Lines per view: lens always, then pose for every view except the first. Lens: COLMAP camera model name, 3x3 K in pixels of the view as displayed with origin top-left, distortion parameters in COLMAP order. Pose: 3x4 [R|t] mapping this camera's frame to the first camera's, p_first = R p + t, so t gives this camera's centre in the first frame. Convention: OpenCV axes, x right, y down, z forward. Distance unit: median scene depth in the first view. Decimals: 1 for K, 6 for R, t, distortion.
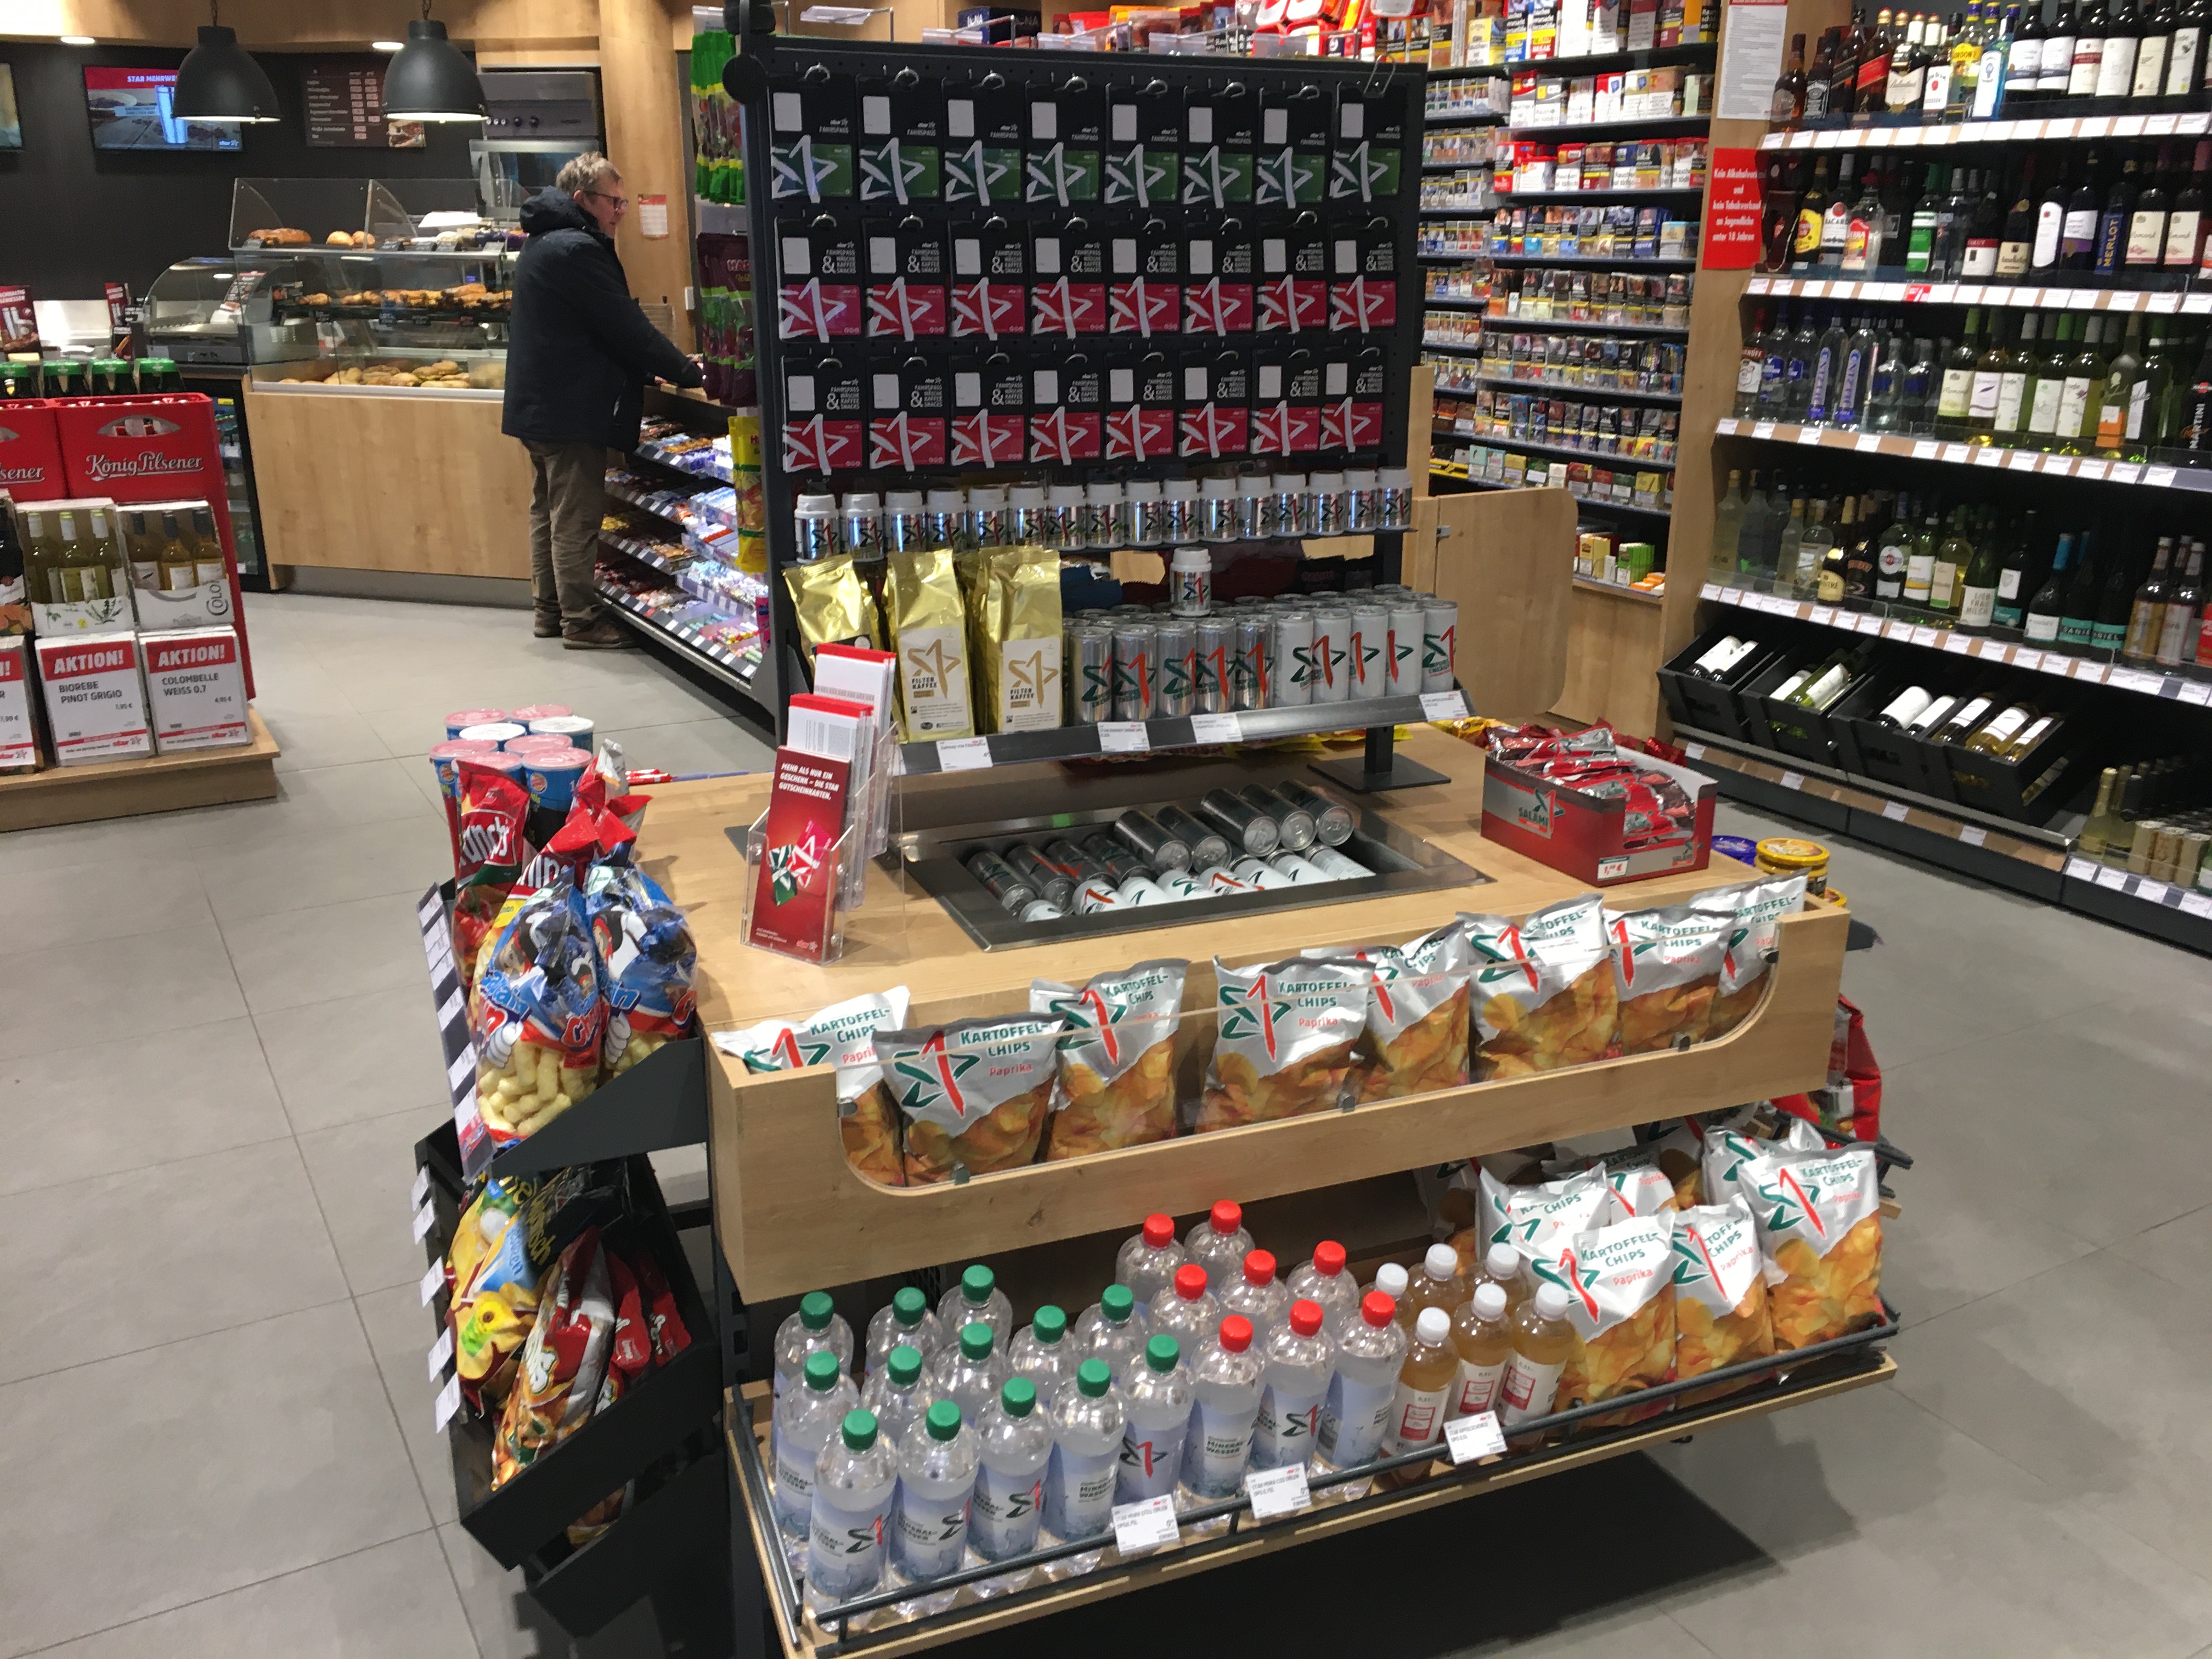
lens RADIAL K [[1886.2, 0, 1106.0], [0, 1886.2, 829.5], [0, 0, 1]] dist [0.091447, -0.110806]
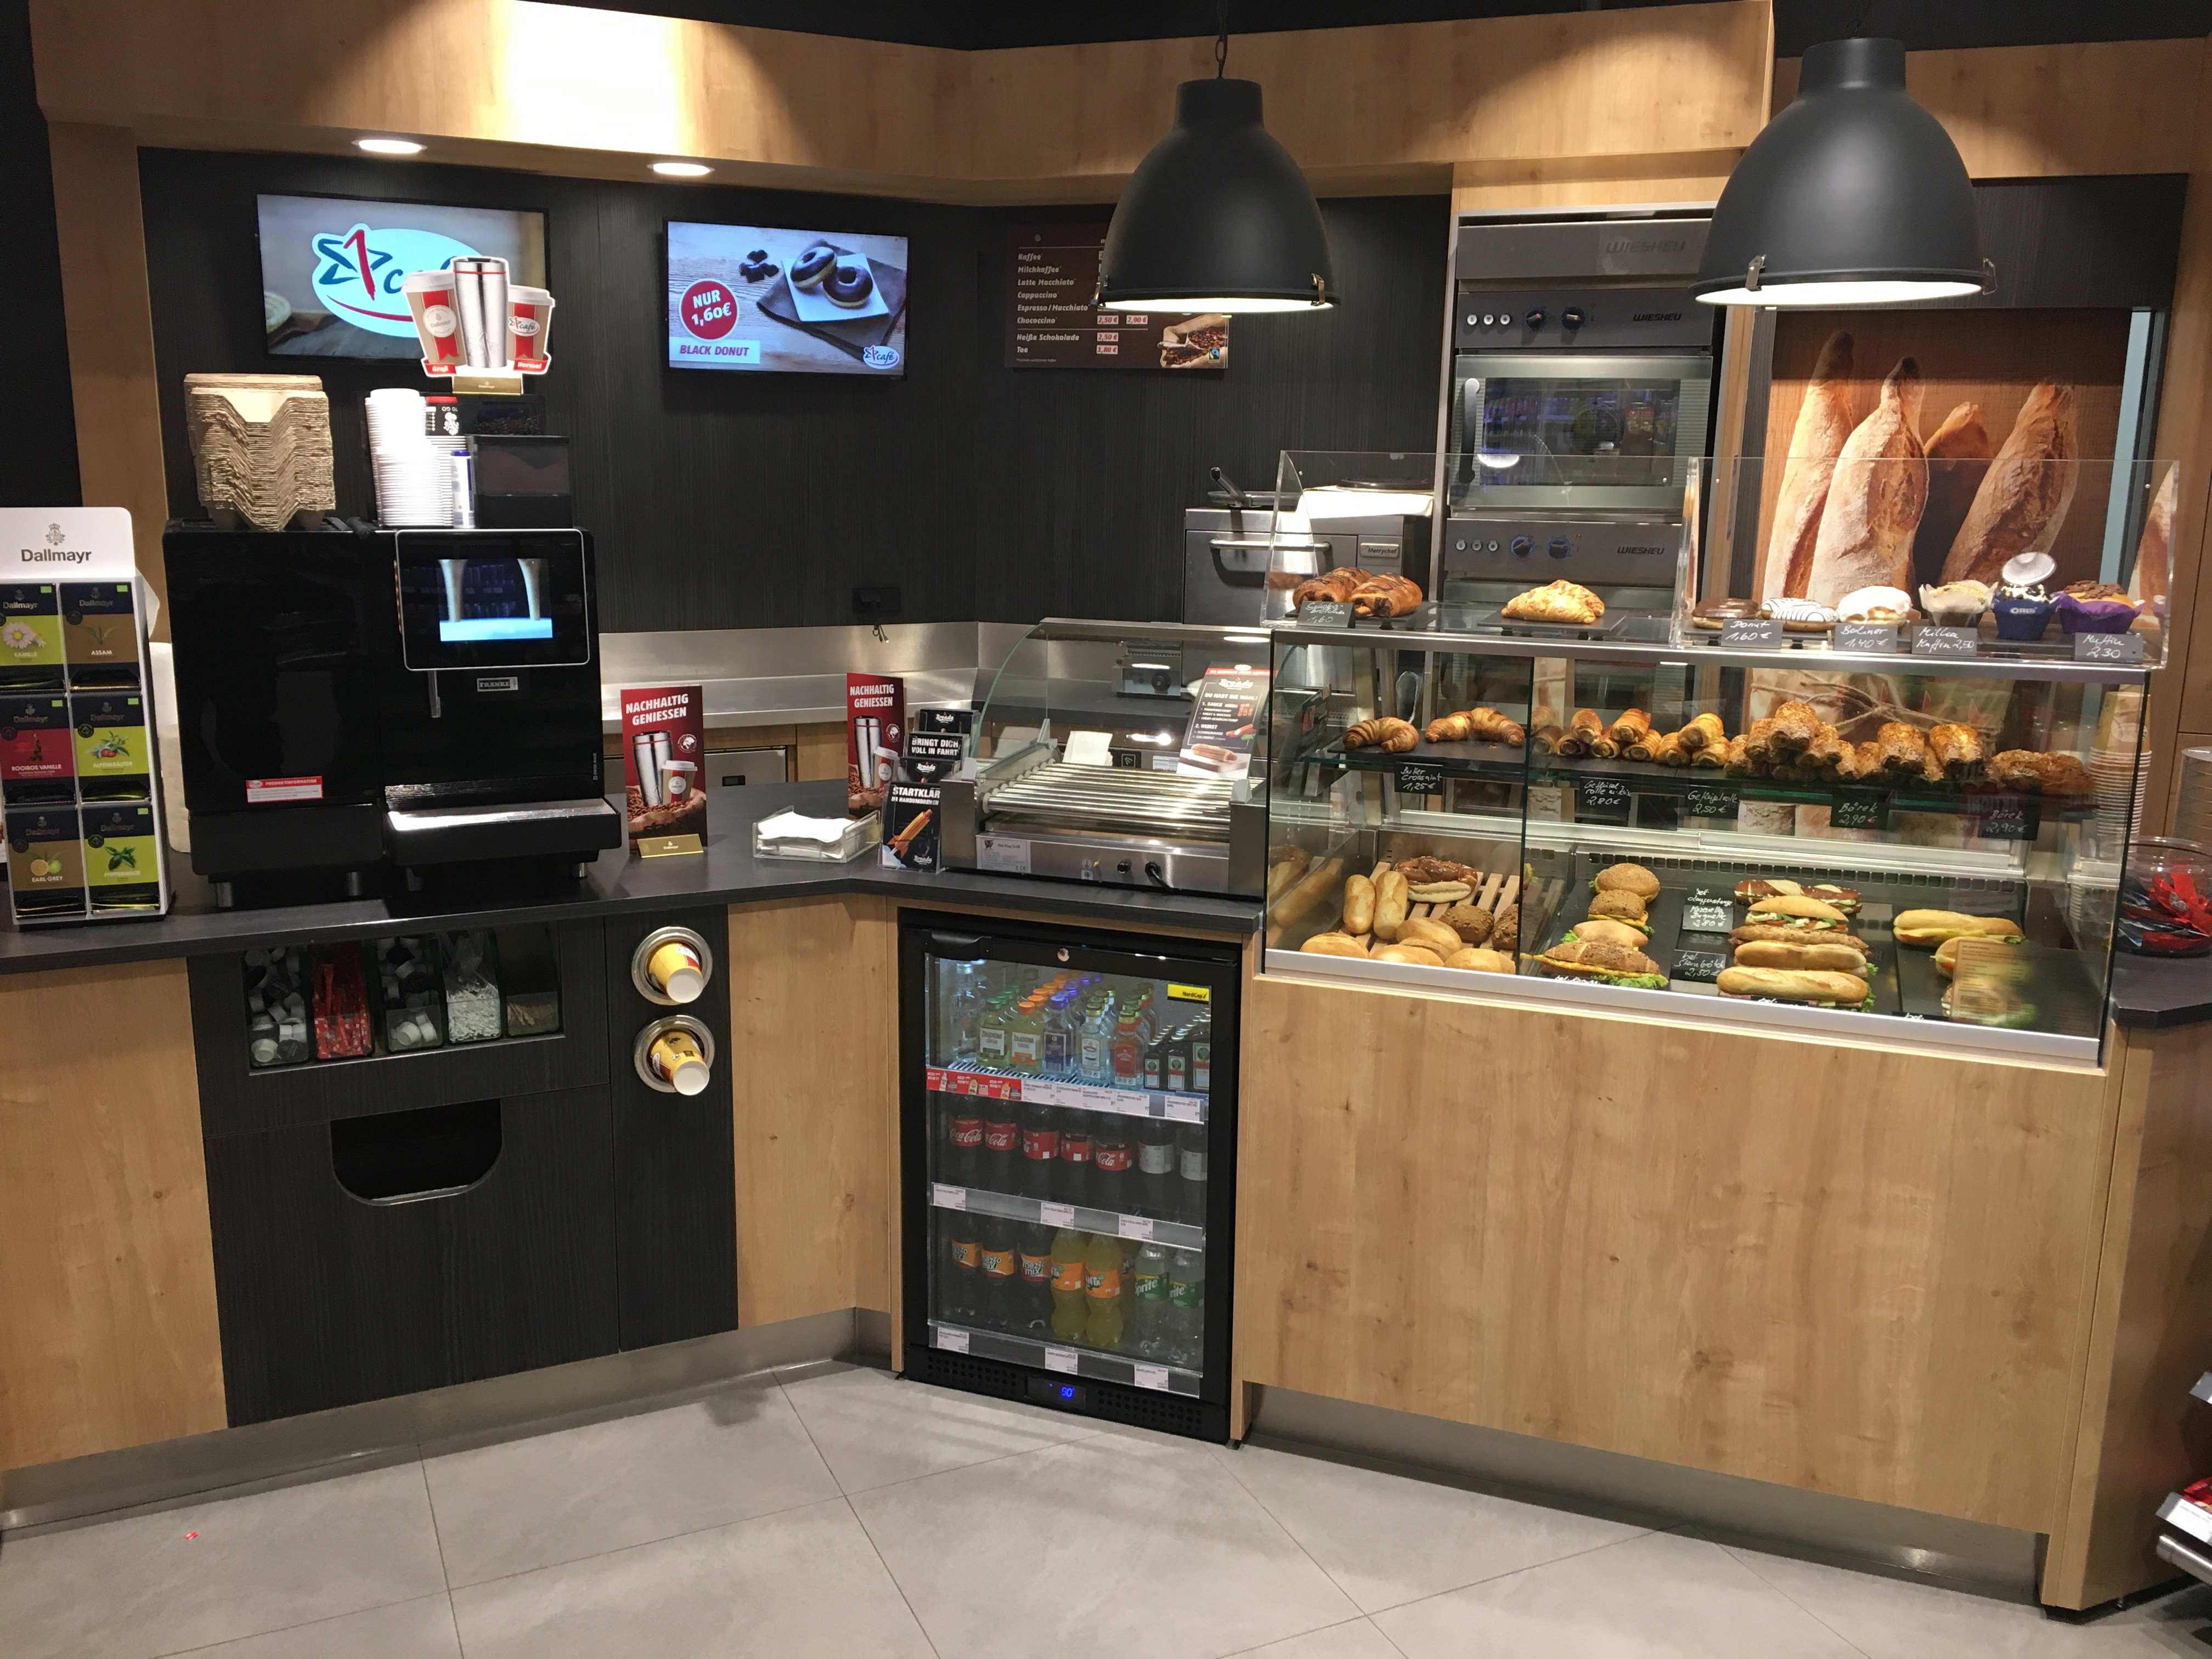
lens RADIAL K [[1886.2, 0, 1106.0], [0, 1886.2, 829.5], [0, 0, 1]] dist [0.091447, -0.110806]
pose [[0.996356, 0.028353, -0.080437, -0.506027], [-0.036483, 0.994170, -0.101468, -0.245705], [0.077091, 0.104032, 0.991582, 0.689226]]
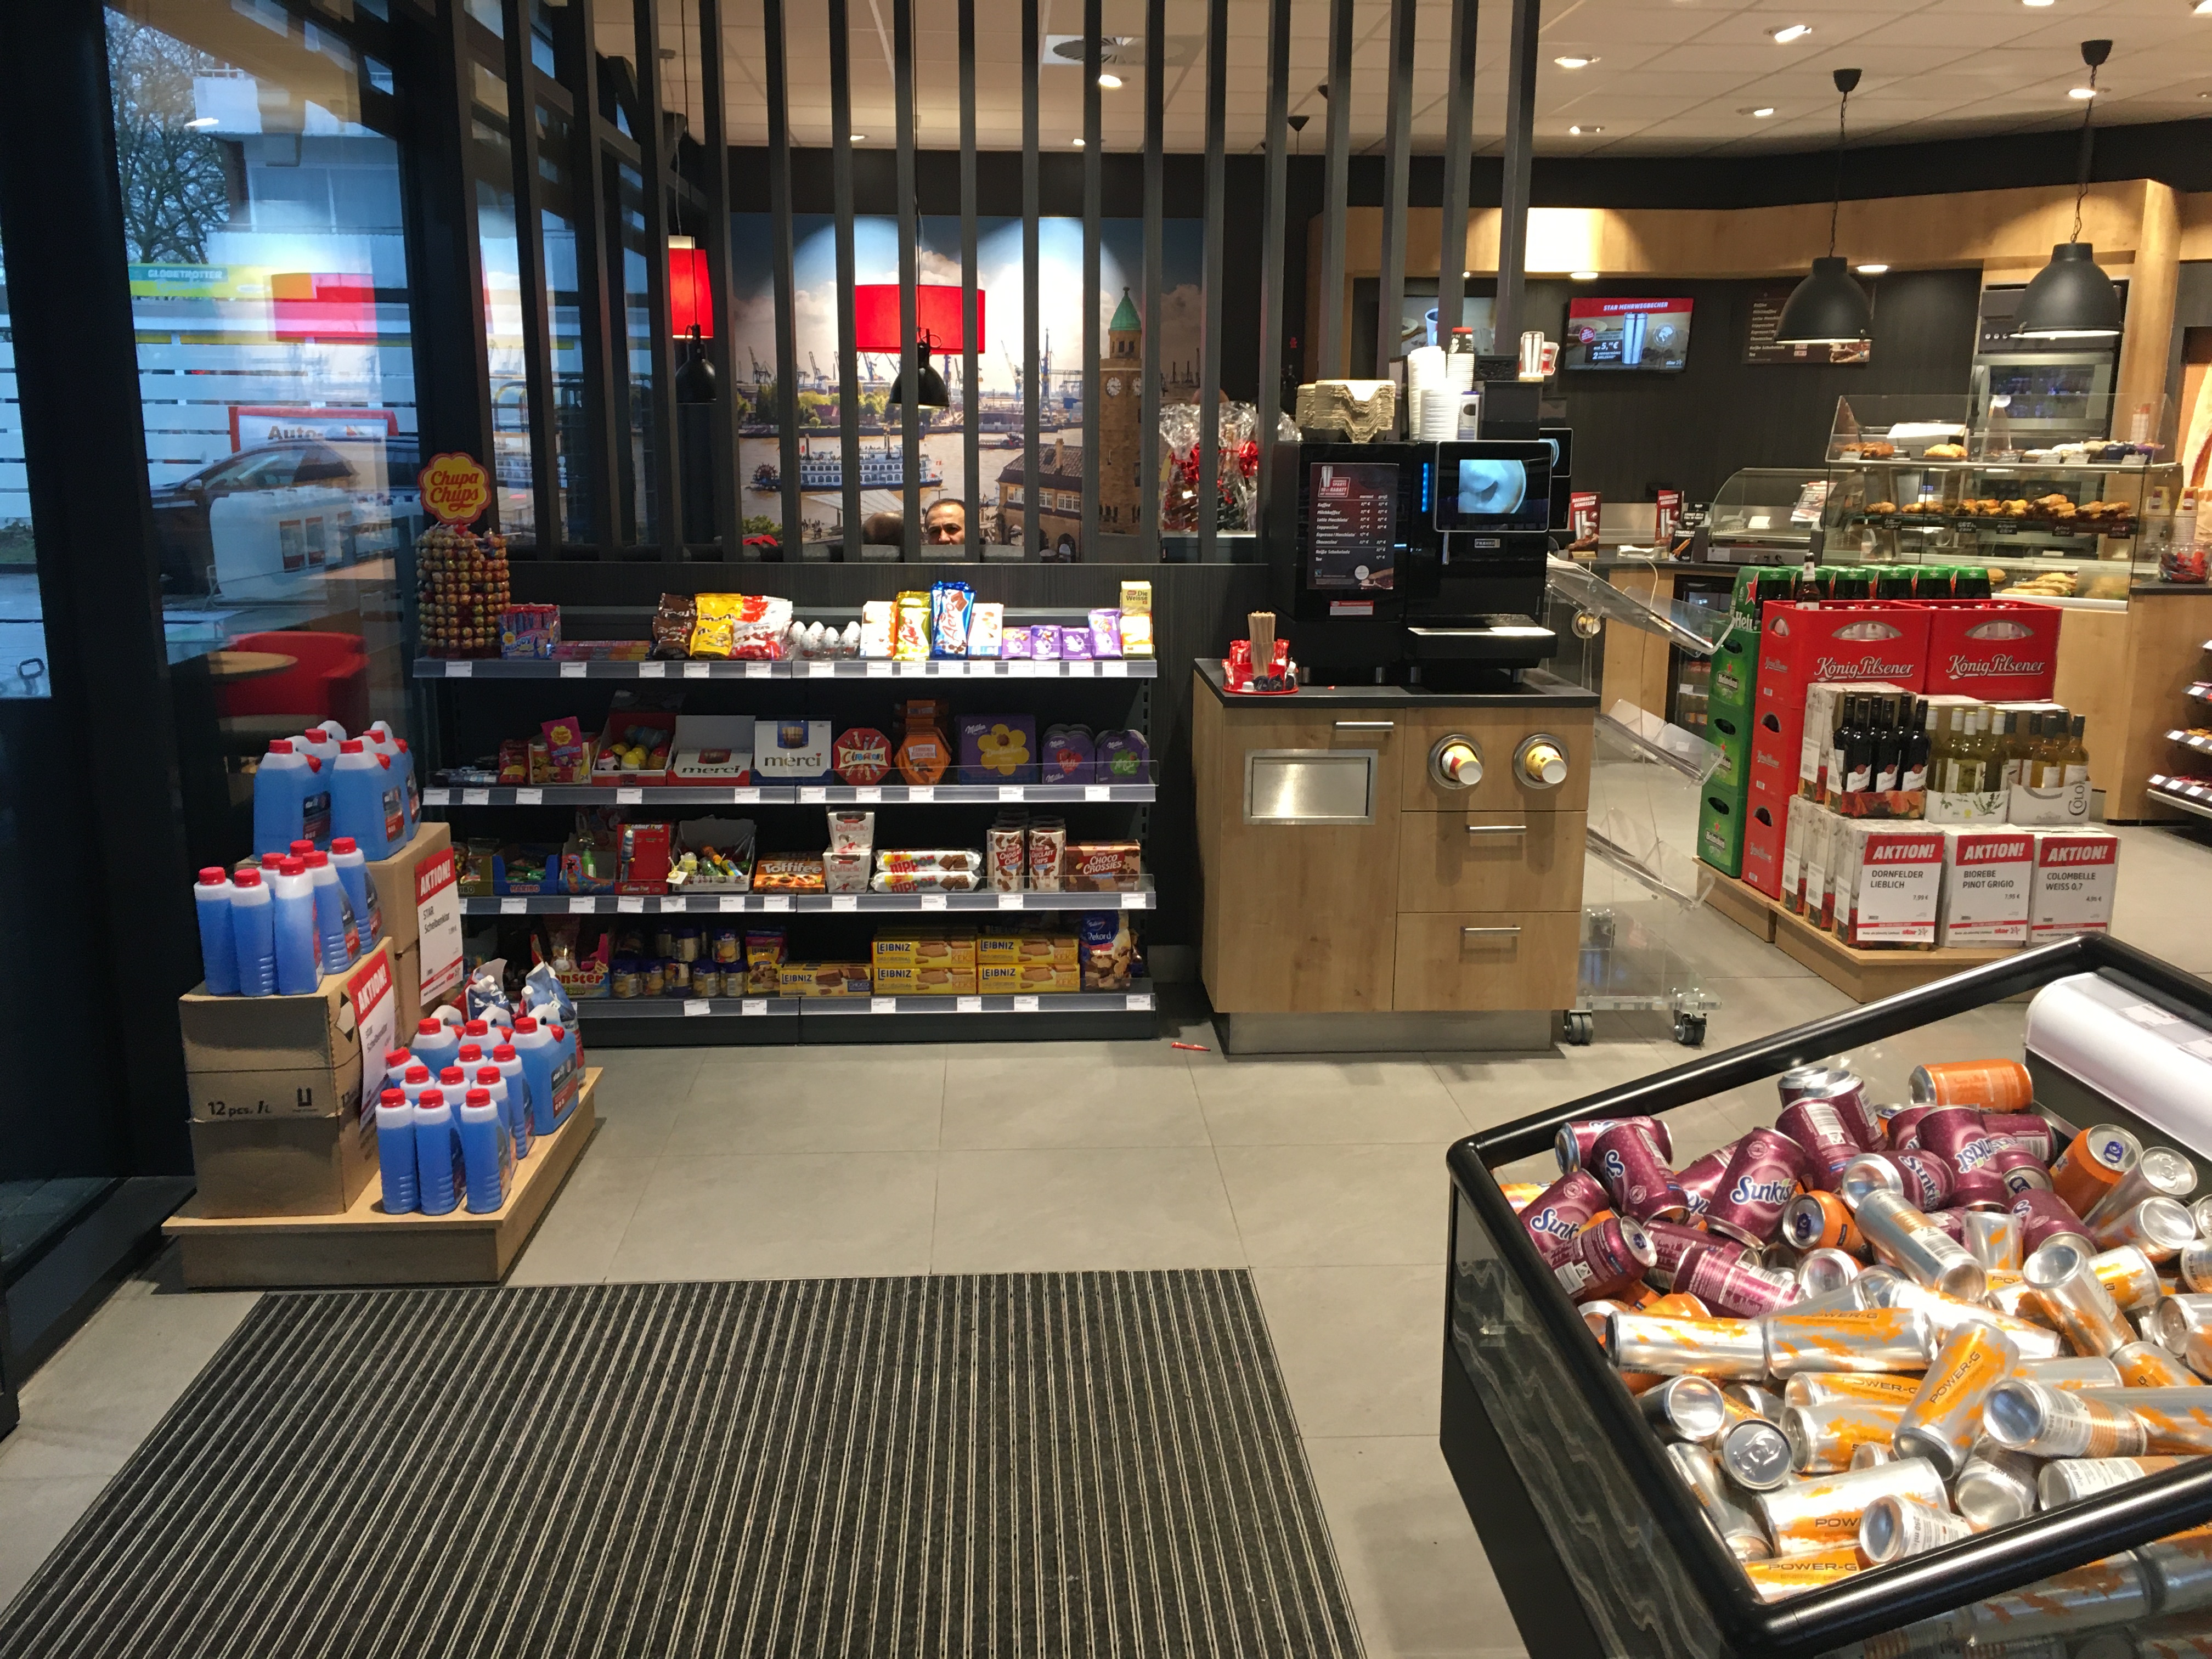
lens RADIAL K [[1886.2, 0, 1106.0], [0, 1886.2, 829.5], [0, 0, 1]] dist [0.091447, -0.110806]
pose [[0.896195, 0.097909, -0.432721, -0.373273], [-0.140094, 0.987894, -0.066621, 0.027542], [0.420960, 0.120327, 0.899063, -0.102012]]
